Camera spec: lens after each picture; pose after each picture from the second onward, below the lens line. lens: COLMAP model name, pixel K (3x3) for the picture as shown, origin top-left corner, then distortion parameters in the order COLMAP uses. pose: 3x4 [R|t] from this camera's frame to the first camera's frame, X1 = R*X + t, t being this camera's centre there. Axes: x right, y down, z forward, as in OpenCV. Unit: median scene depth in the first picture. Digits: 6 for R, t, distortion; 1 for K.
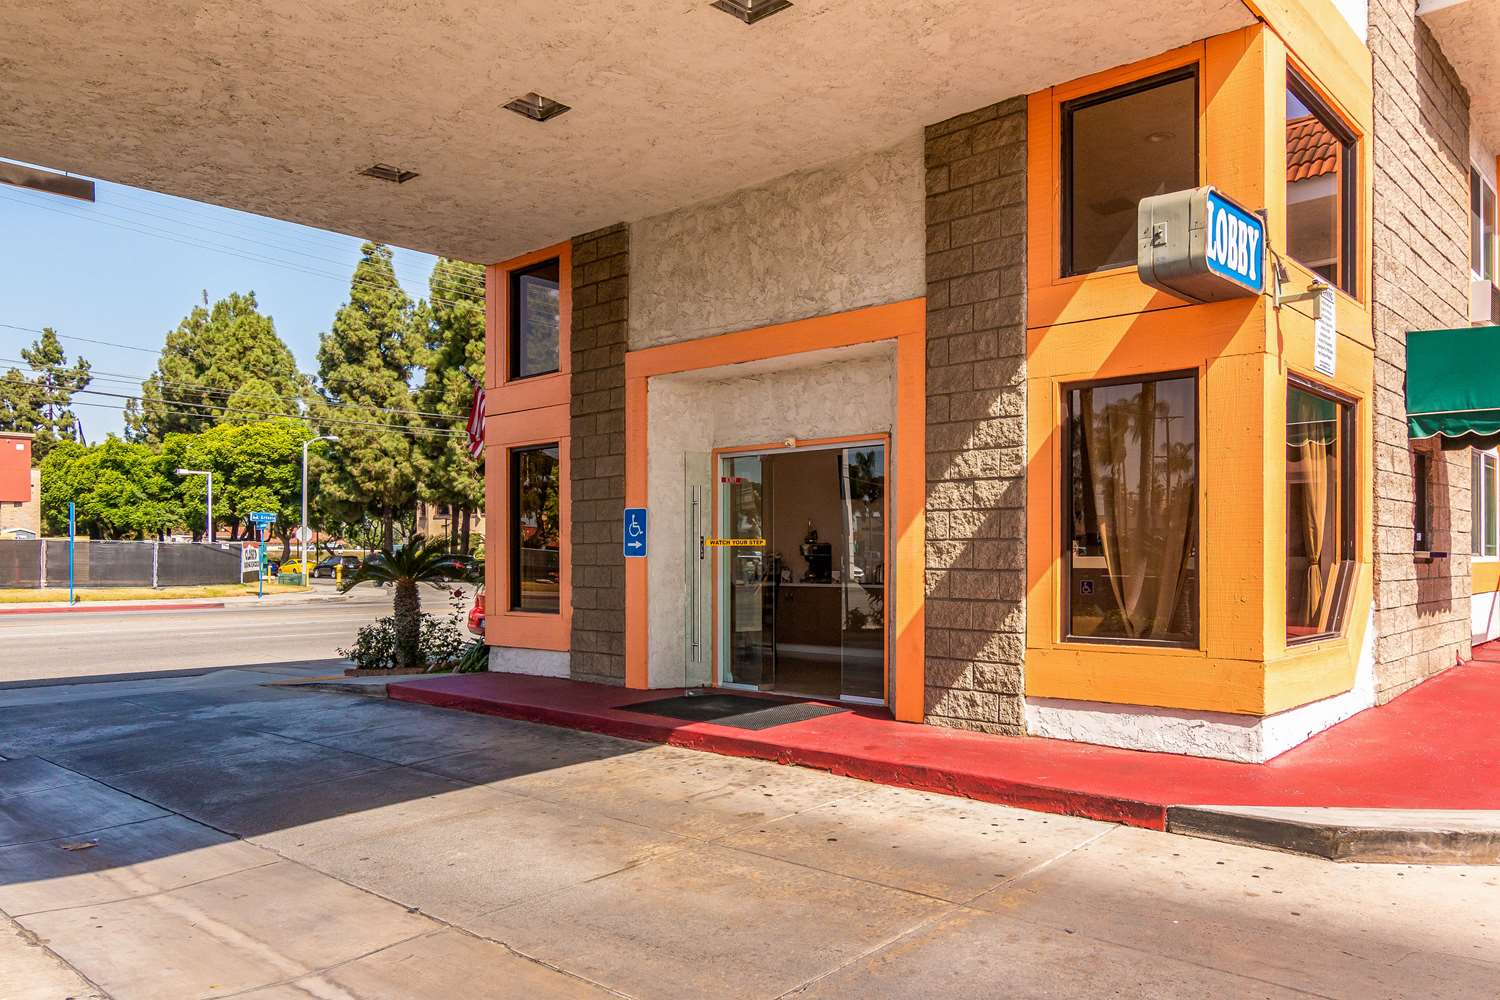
lens RADIAL K [[1125.9, 0, 740.9], [0, 1125.9, 558.6], [0, 0, 1]] dist [-0.011195, -0.004250]
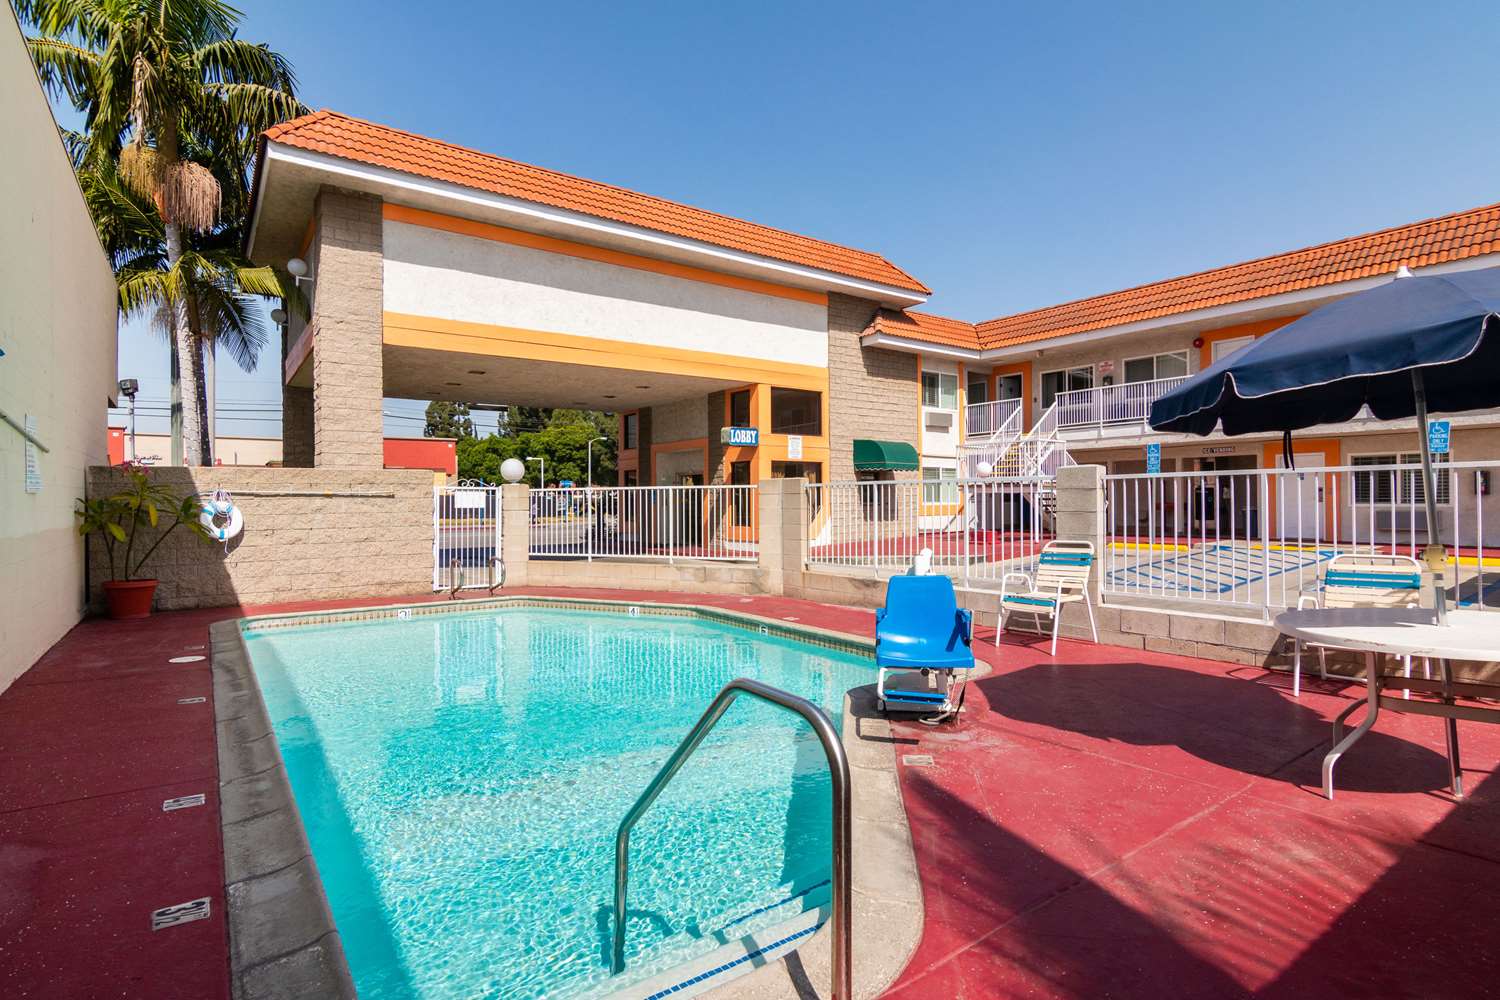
lens RADIAL K [[769.5, 0, 742.0], [0, 769.5, 500.0], [0, 0, 1]] dist [0.003144, -0.000473]
pose [[0.981682, -0.003586, -0.190495, 0.599414], [0.003325, 0.999993, -0.001690, -0.010761], [0.190500, 0.001026, 0.981687, -1.206039]]
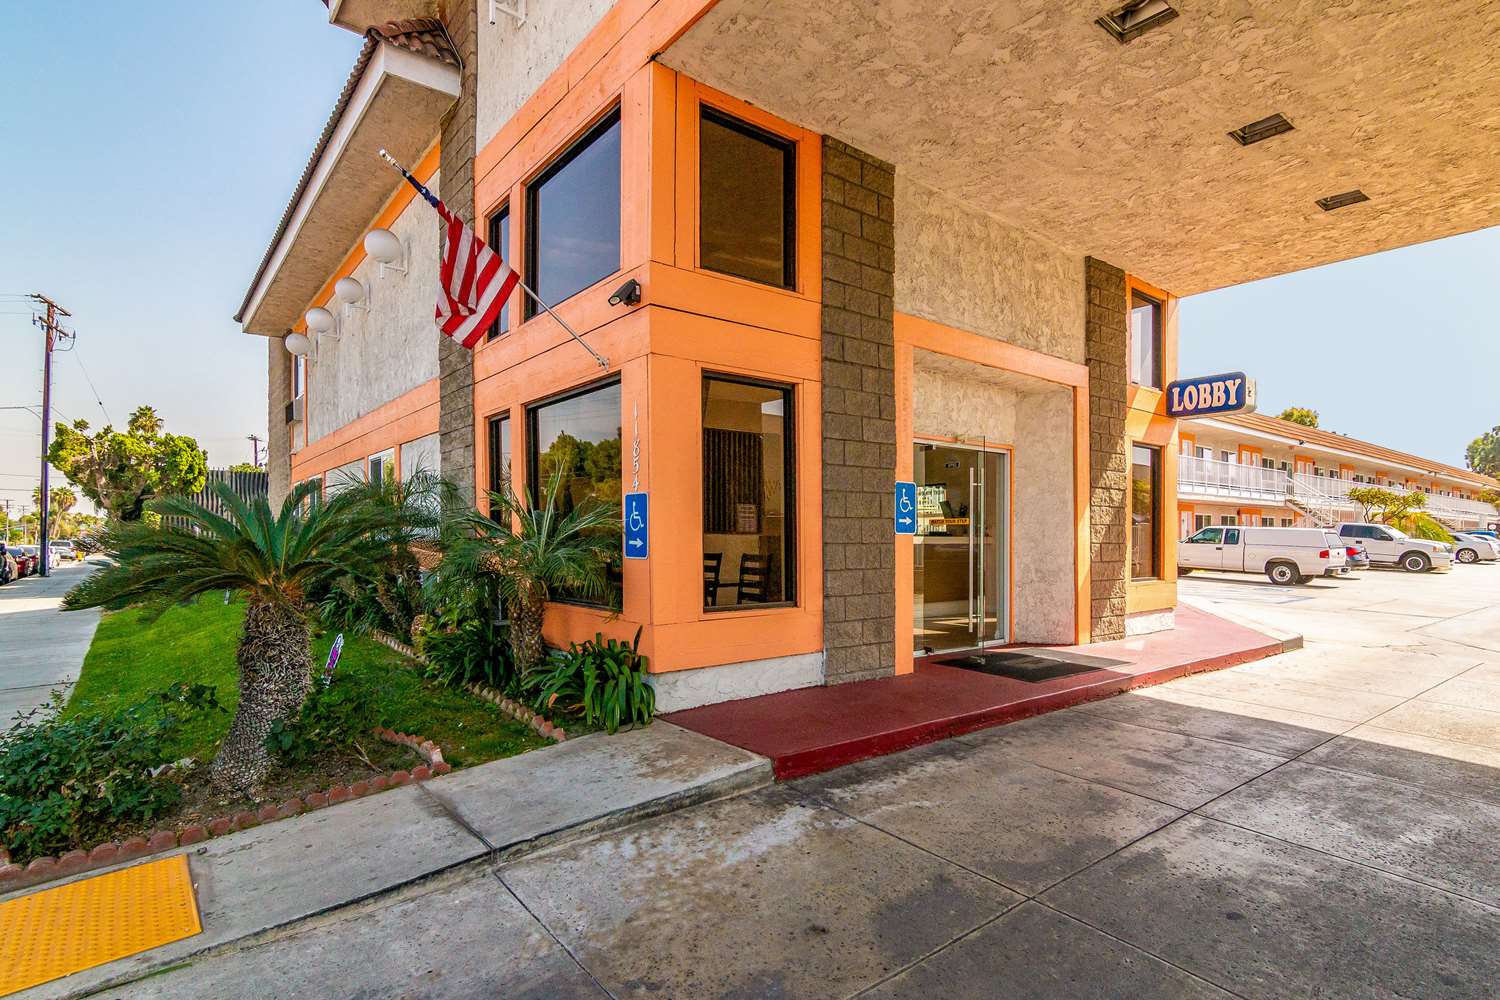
lens RADIAL K [[769.5, 0, 774.6], [0, 769.5, 539.1], [0, 0, 1]] dist [0.003144, -0.000473]
pose [[0.124033, -0.002101, 0.992276, -0.725600], [-0.001594, 0.999996, 0.002317, 0.001746], [-0.992277, -0.001870, 0.124029, 1.002953]]
